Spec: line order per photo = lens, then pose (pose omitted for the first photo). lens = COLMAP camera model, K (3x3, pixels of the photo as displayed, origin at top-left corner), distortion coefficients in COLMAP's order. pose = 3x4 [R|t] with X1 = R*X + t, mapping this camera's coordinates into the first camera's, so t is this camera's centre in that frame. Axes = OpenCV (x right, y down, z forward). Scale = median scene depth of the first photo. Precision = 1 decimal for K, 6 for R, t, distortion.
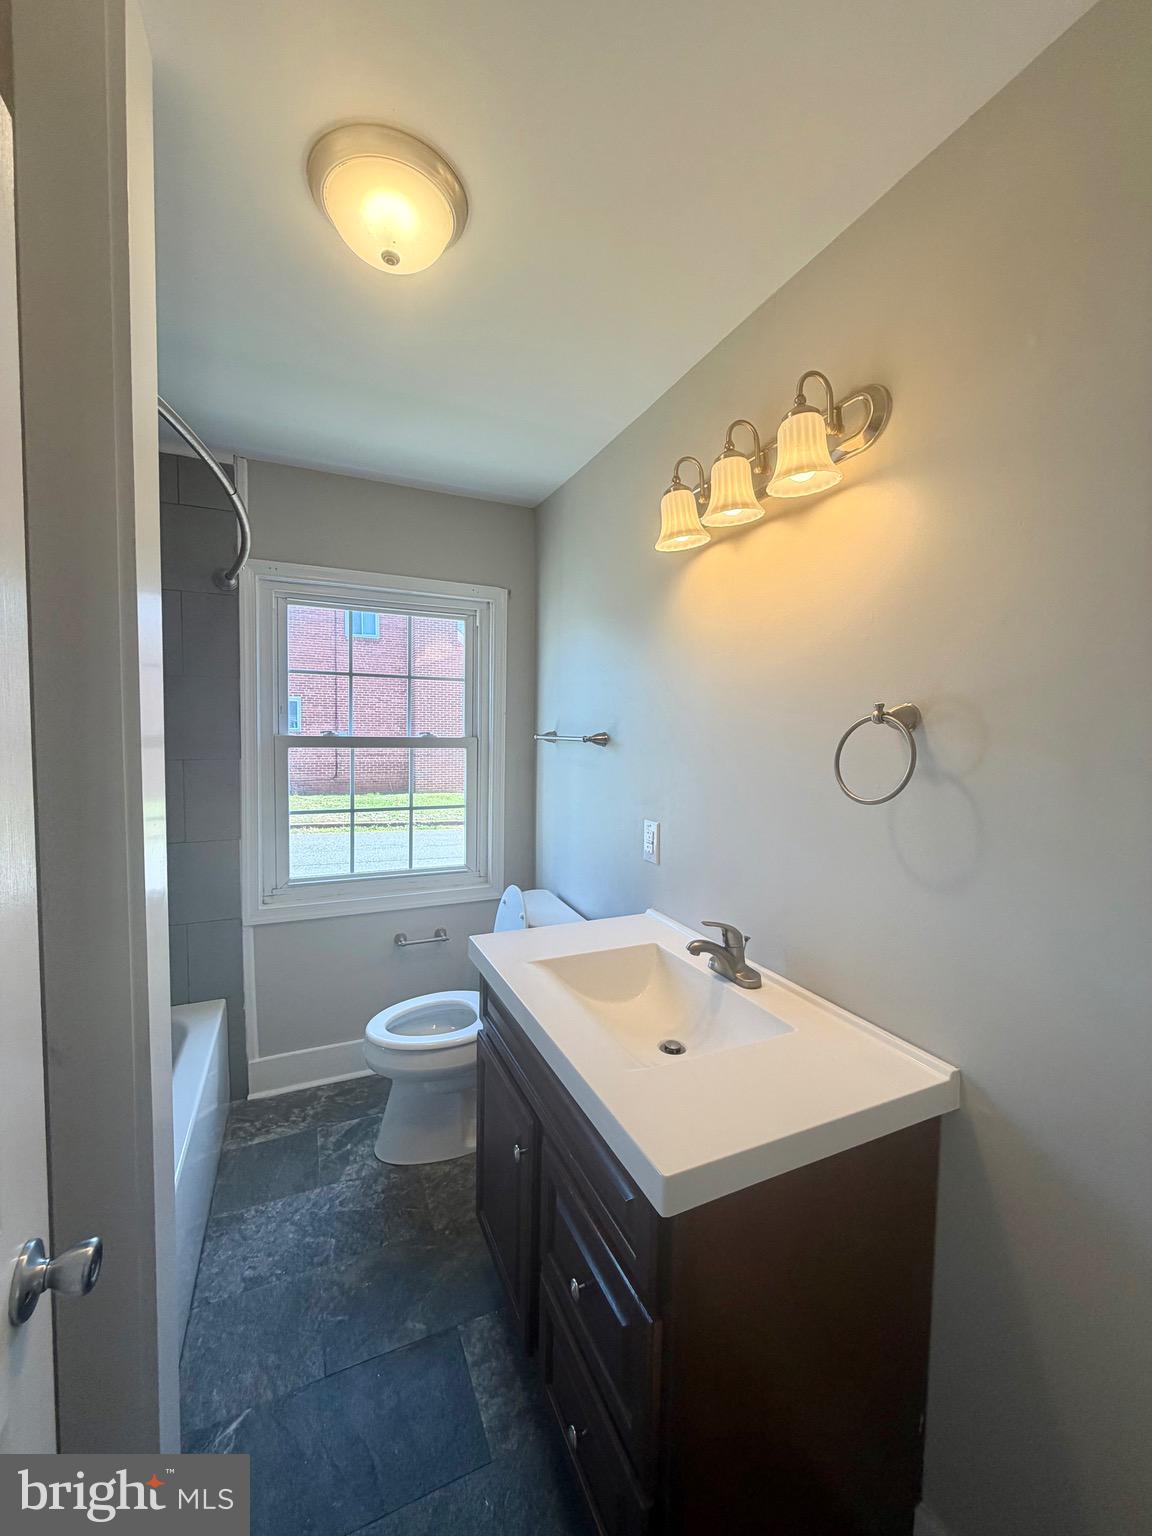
lens RADIAL K [[604.3, 0, 576.2], [0, 604.3, 763.8], [0, 0, 1]] dist [0.000481, -0.000181]
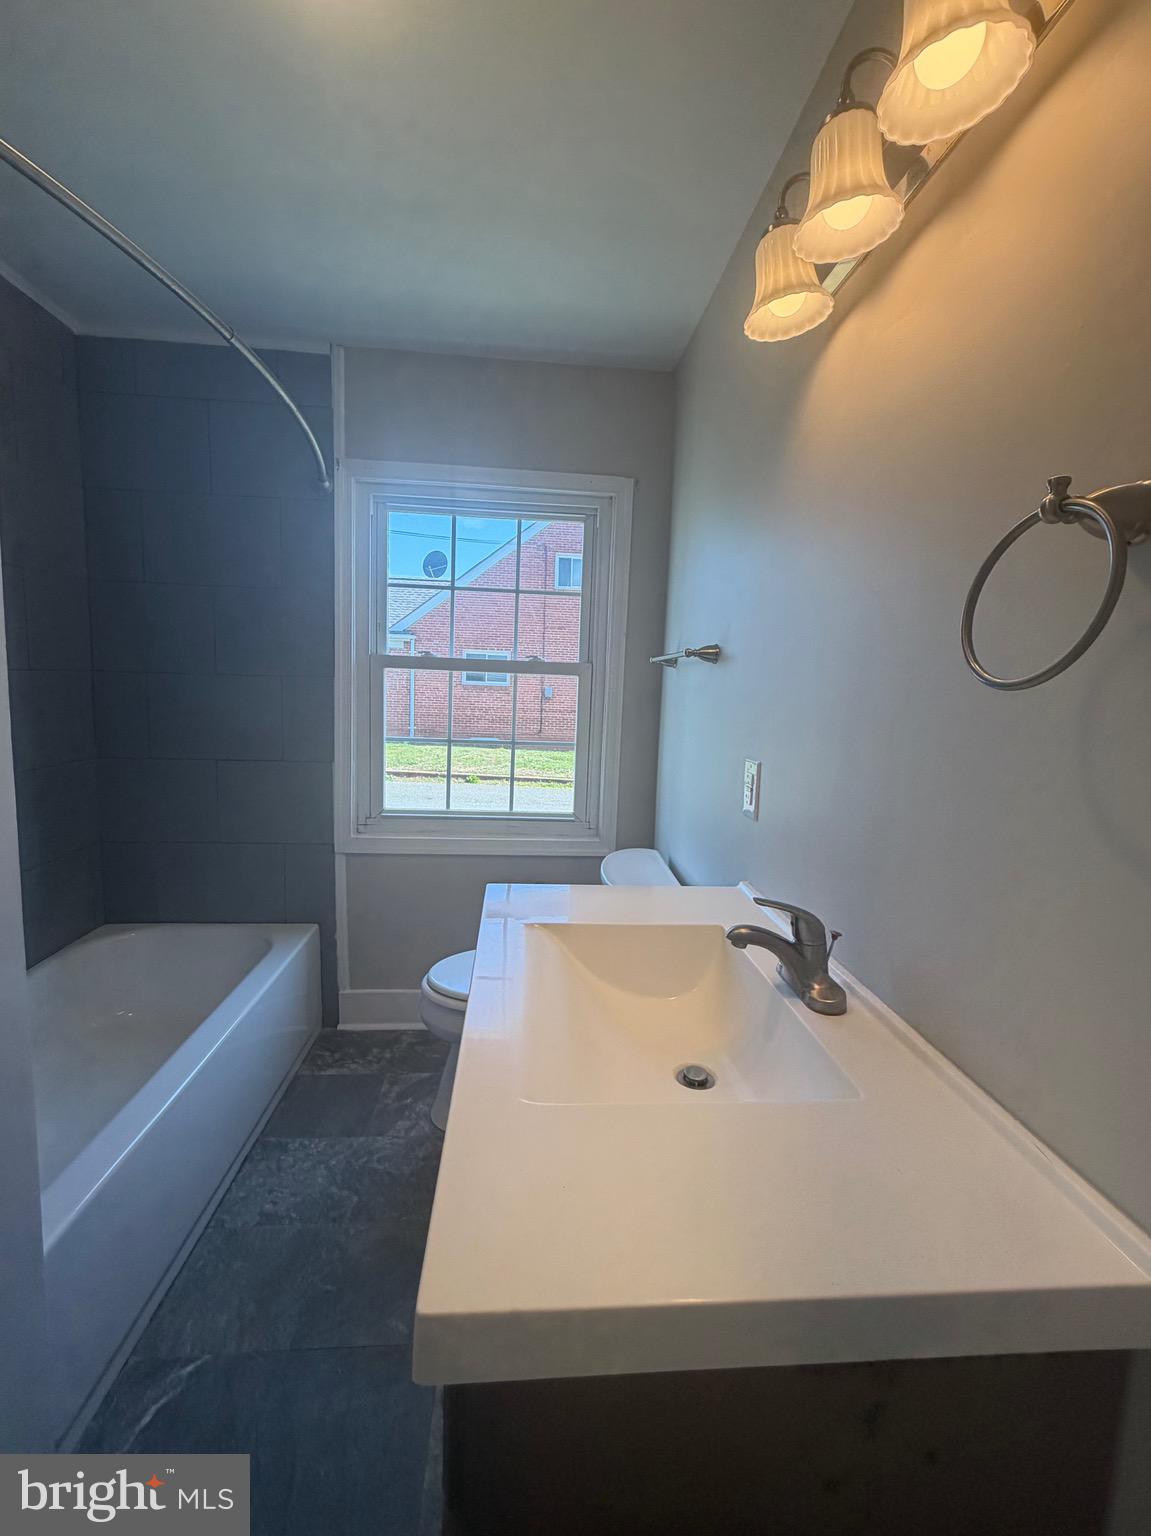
lens RADIAL K [[642.2, 0, 580.2], [0, 642.2, 762.8], [0, 0, 1]] dist [-0.001242, 0.000040]
pose [[0.940648, 0.058801, -0.334251, 0.162148], [-0.041497, 0.997414, 0.058684, 0.054261], [0.336837, -0.041330, 0.940655, 0.191525]]
